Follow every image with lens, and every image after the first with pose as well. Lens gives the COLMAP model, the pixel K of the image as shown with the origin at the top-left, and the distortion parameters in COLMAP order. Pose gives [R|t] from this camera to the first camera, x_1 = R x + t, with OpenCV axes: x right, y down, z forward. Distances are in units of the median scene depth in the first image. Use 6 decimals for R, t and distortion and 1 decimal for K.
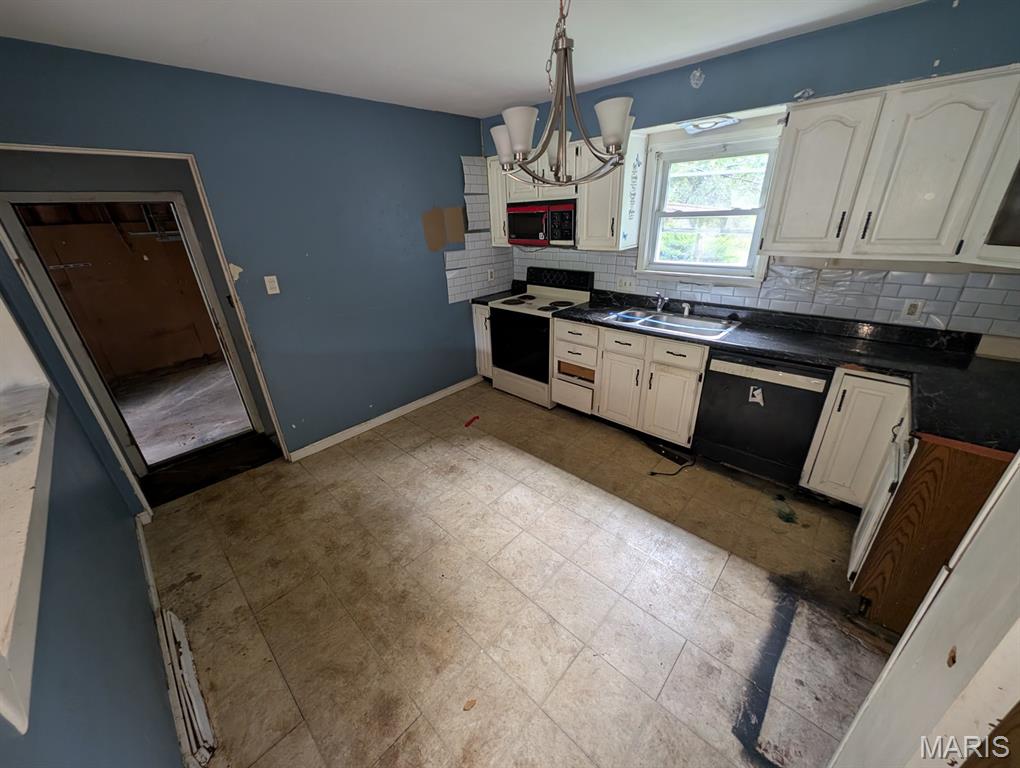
lens RADIAL K [[382.6, 0, 505.8], [0, 382.6, 382.1], [0, 0, 1]] dist [0.008749, -0.002407]
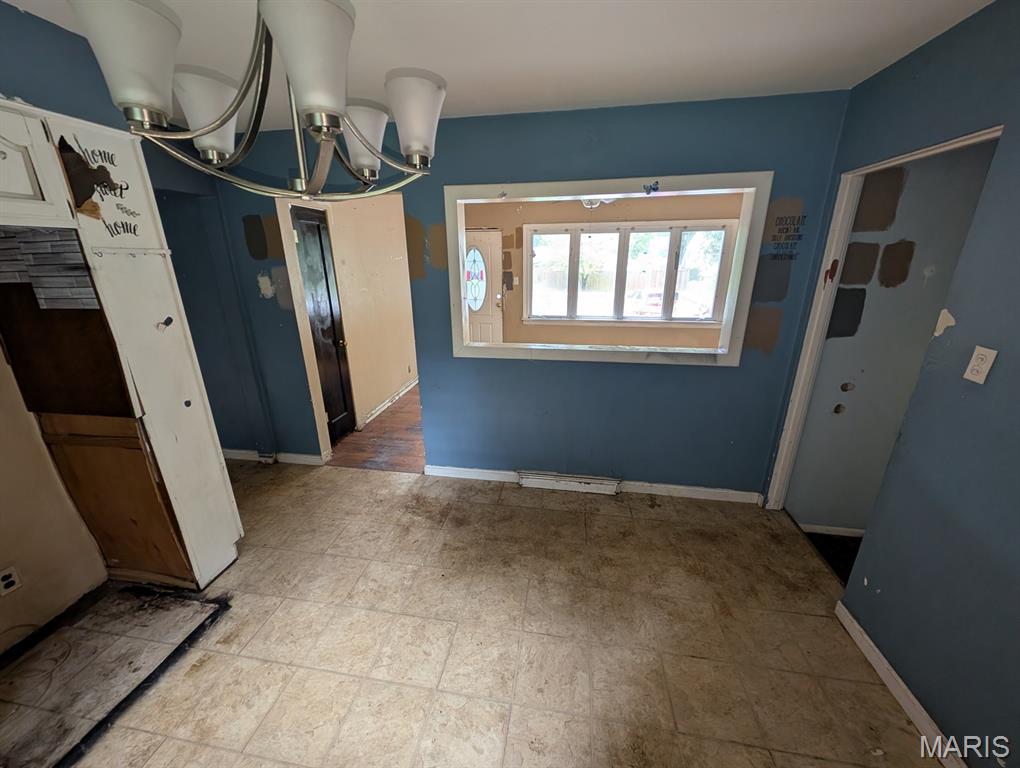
lens RADIAL K [[382.6, 0, 507.7], [0, 382.6, 381.4], [0, 0, 1]] dist [0.008749, -0.002407]
pose [[-0.826983, 0.217562, -0.518425, 0.165139], [-0.188292, 0.761671, 0.620003, -0.453749], [0.529759, 0.610347, -0.588924, 1.041204]]
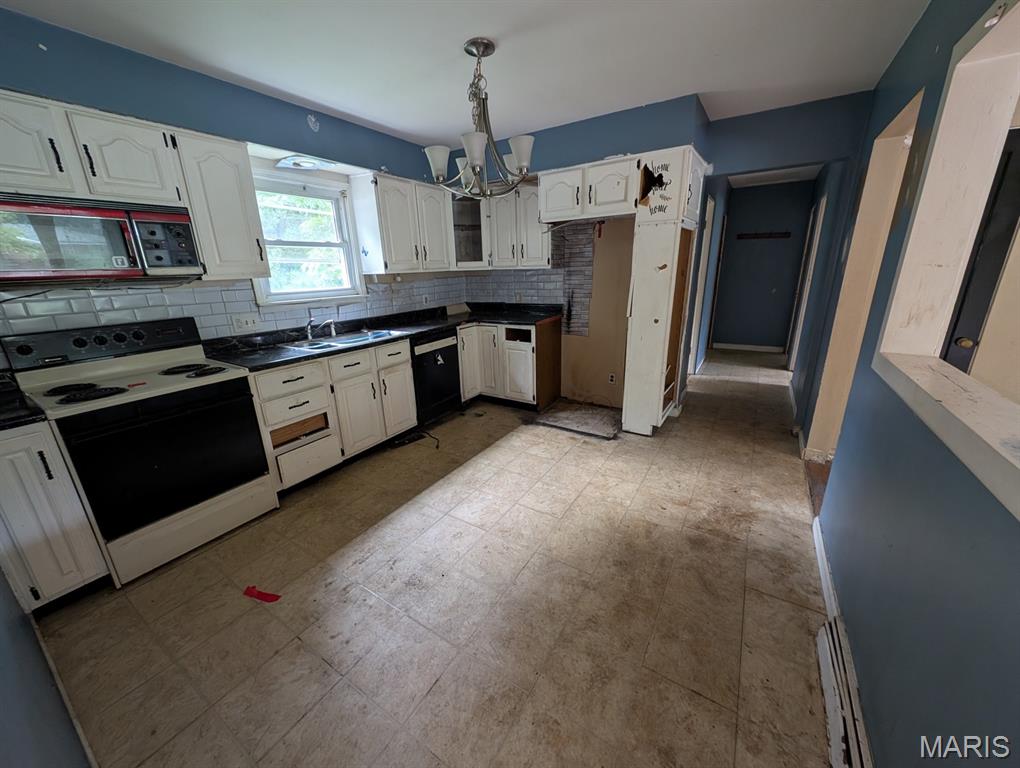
lens RADIAL K [[382.6, 0, 508.9], [0, 382.6, 383.6], [0, 0, 1]] dist [0.008749, -0.002407]
pose [[-0.194027, -0.249256, 0.948802, -0.814603], [0.427223, 0.849177, 0.310449, -0.223986], [-0.883082, 0.465585, -0.058275, 0.844695]]
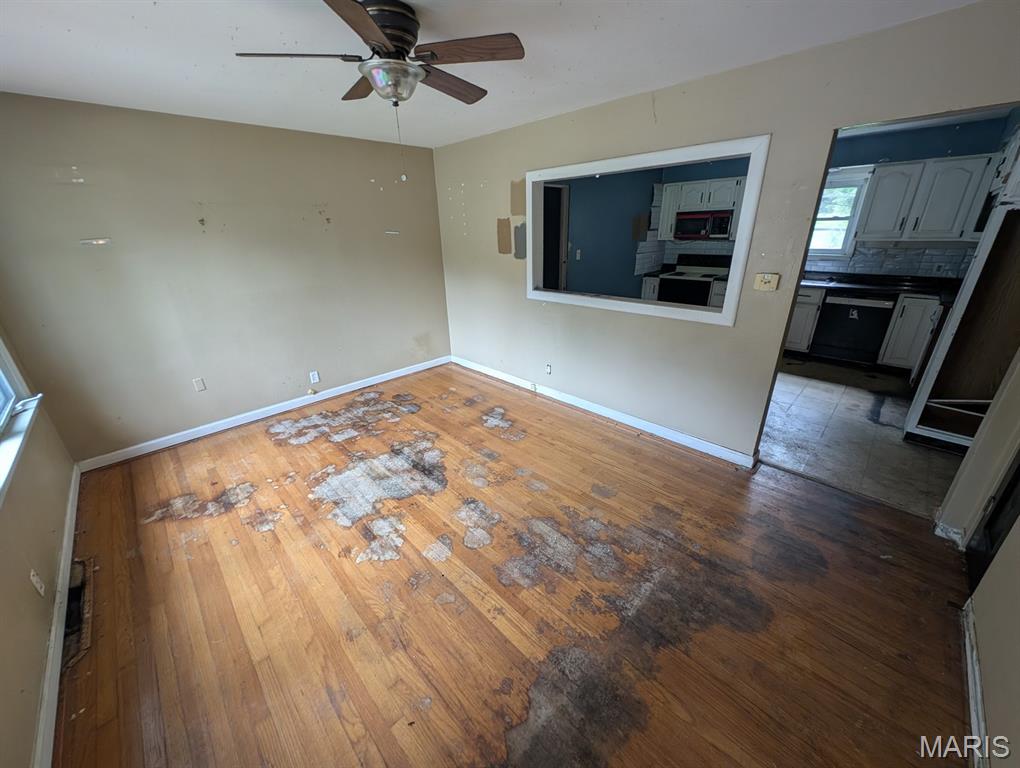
lens RADIAL K [[382.6, 0, 510.7], [0, 382.6, 383.4], [0, 0, 1]] dist [0.008749, -0.002407]
pose [[0.999657, 0.021689, -0.014659, -0.939688], [-0.022087, 0.999376, -0.027553, 0.439634], [0.014052, 0.027867, 0.999513, -0.849263]]
